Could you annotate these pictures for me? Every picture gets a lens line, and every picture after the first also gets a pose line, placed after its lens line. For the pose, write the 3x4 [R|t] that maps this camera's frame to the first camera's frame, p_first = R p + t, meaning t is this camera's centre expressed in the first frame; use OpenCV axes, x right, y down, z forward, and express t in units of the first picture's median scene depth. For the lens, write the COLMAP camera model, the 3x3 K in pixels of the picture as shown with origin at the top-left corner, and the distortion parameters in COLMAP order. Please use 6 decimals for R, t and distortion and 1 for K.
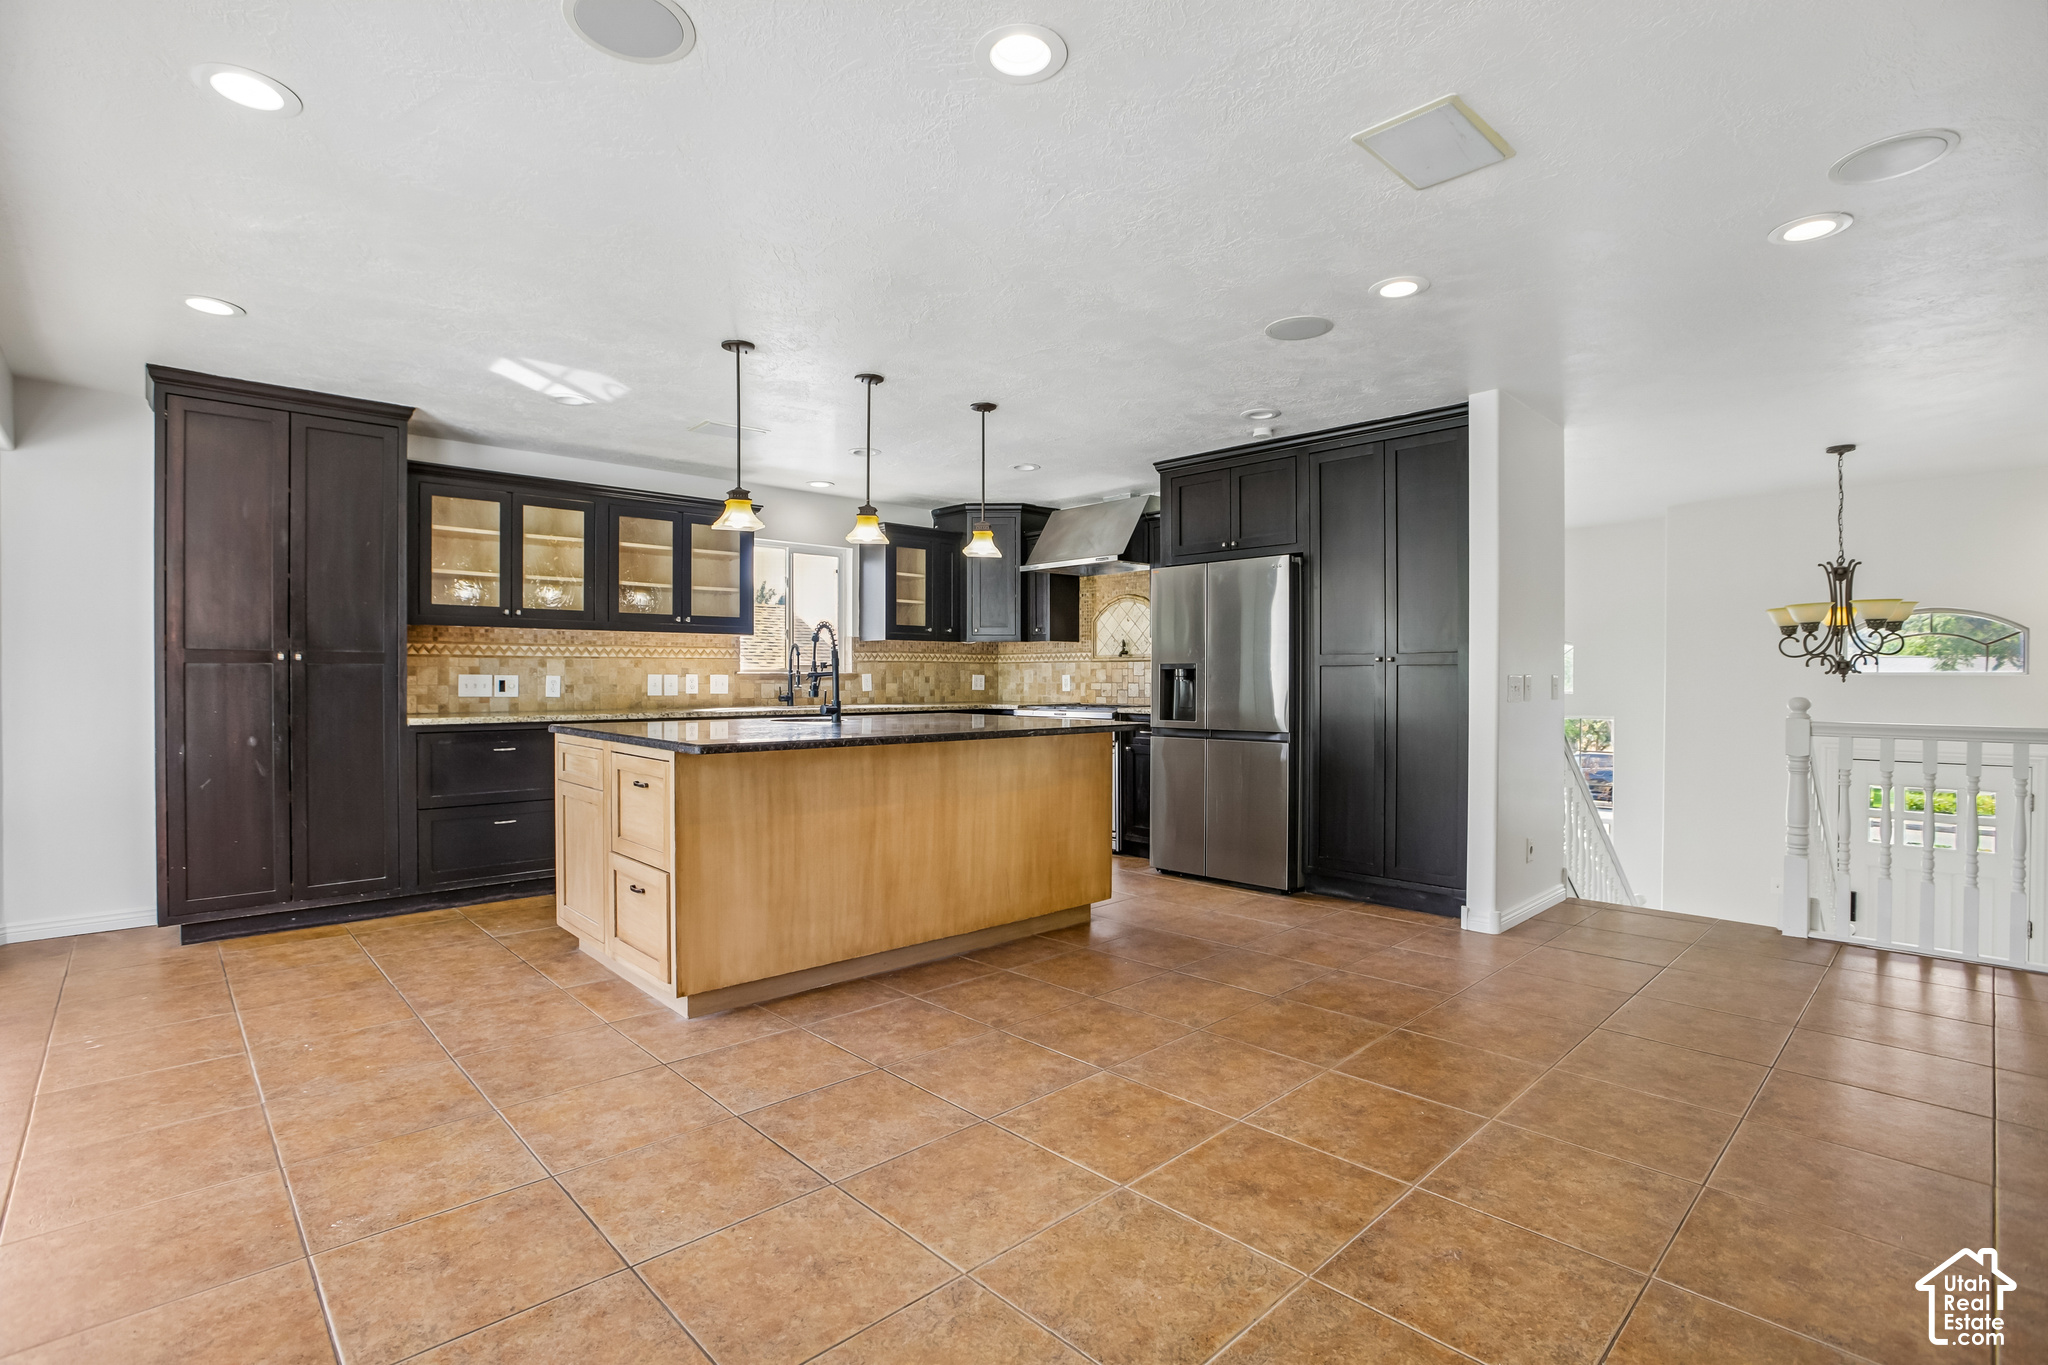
lens RADIAL K [[956.1, 0, 1024.0], [0, 956.1, 682.5], [0, 0, 1]] dist [-0.031220, 0.014973]
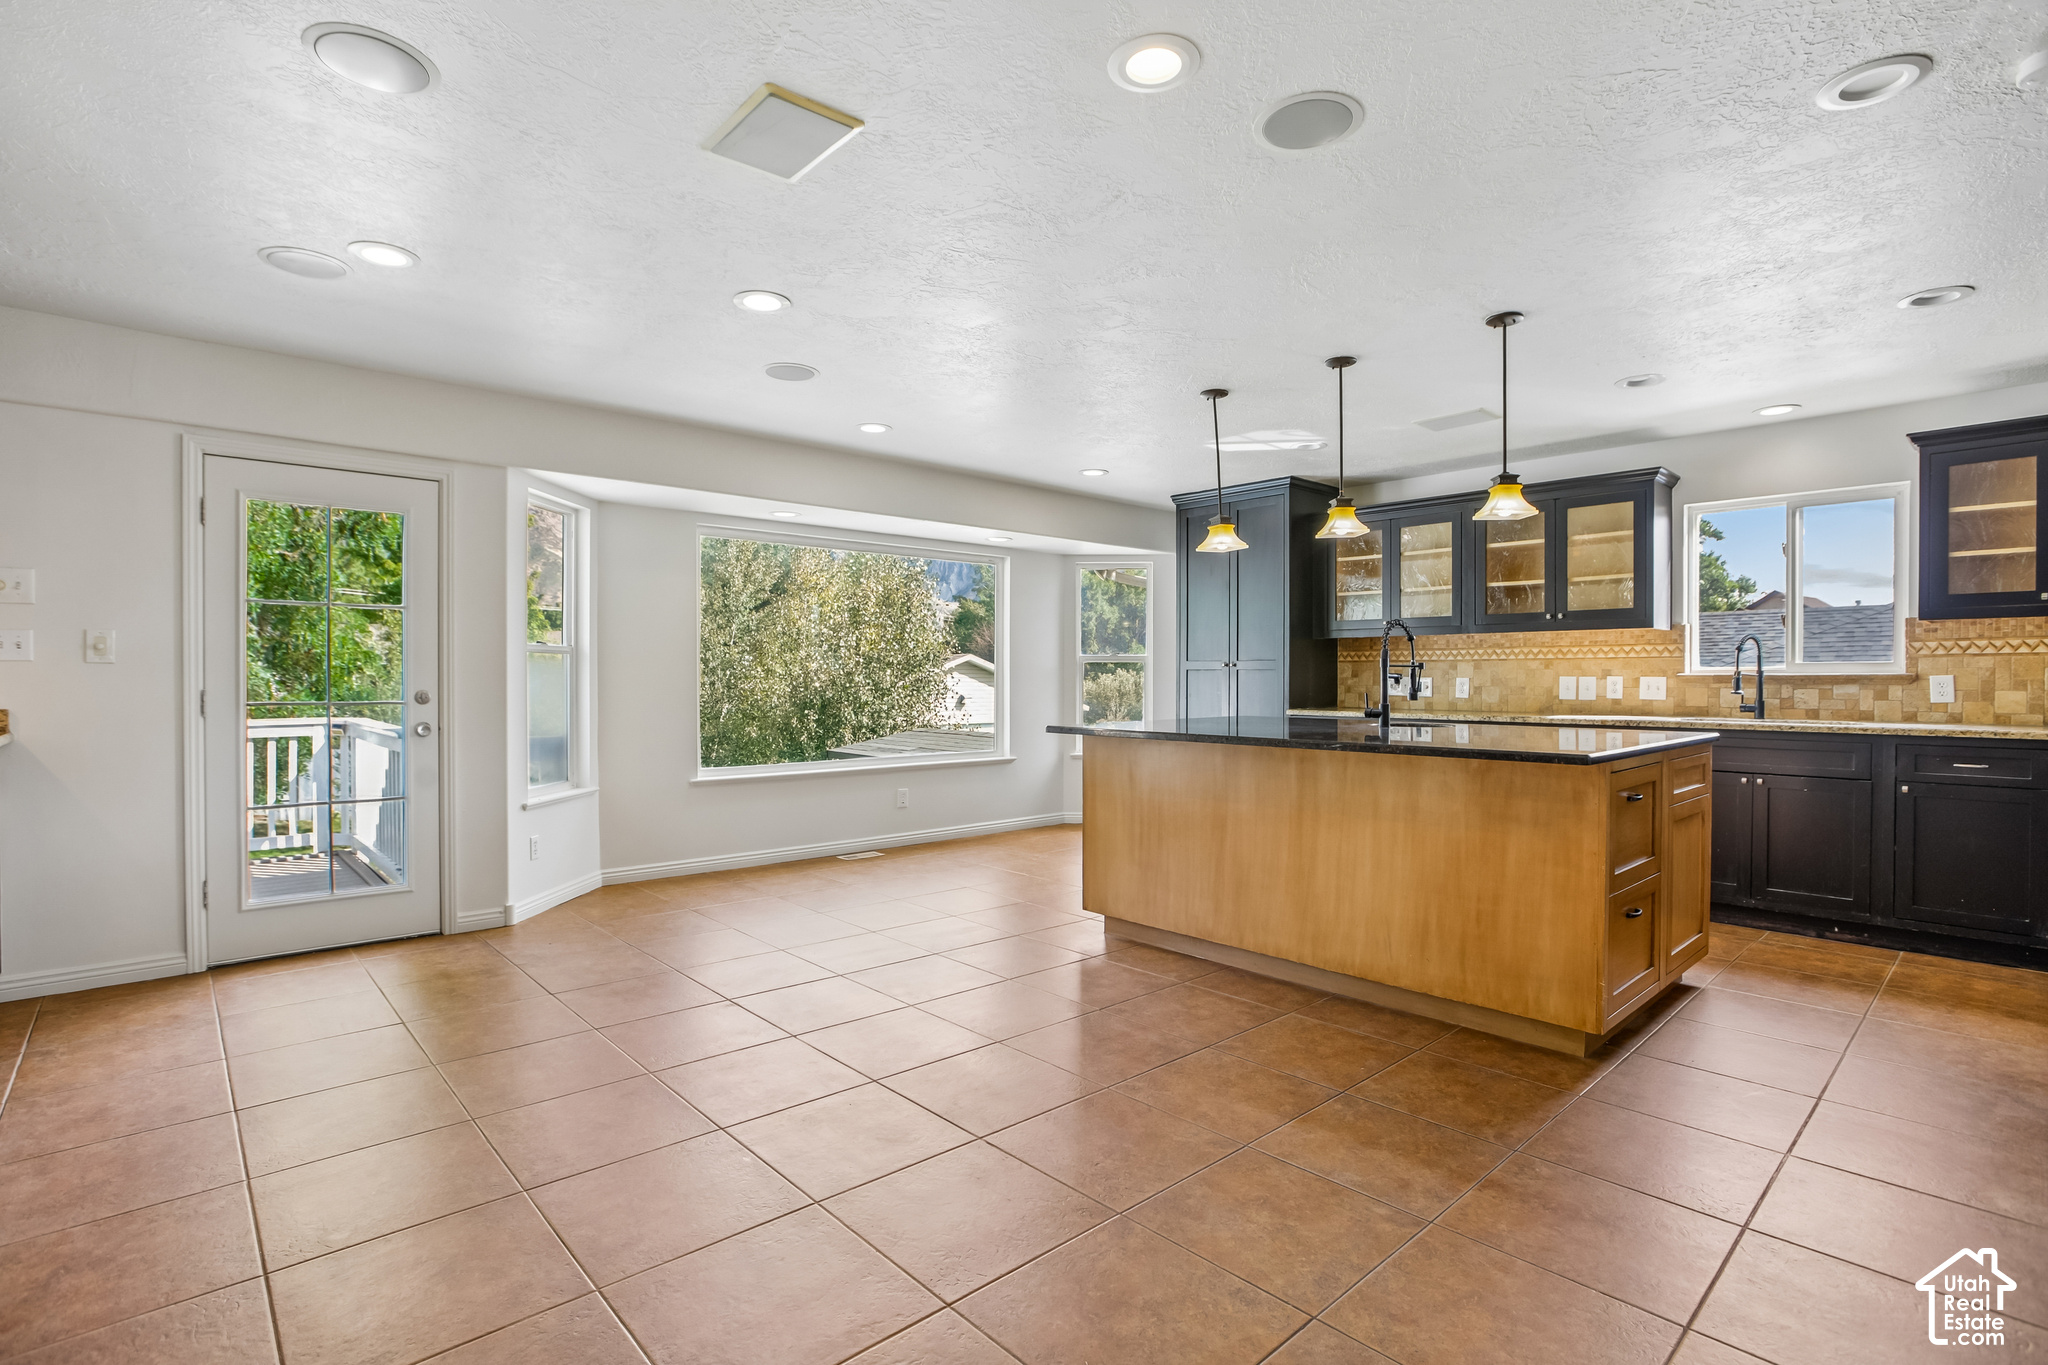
lens RADIAL K [[956.1, 0, 1024.0], [0, 956.1, 682.5], [0, 0, 1]] dist [-0.031220, 0.014973]
pose [[0.001897, 0.004098, -0.999990, 0.774863], [-0.007739, 0.999962, 0.004084, -0.003297], [0.999968, 0.007731, 0.001928, 0.683724]]
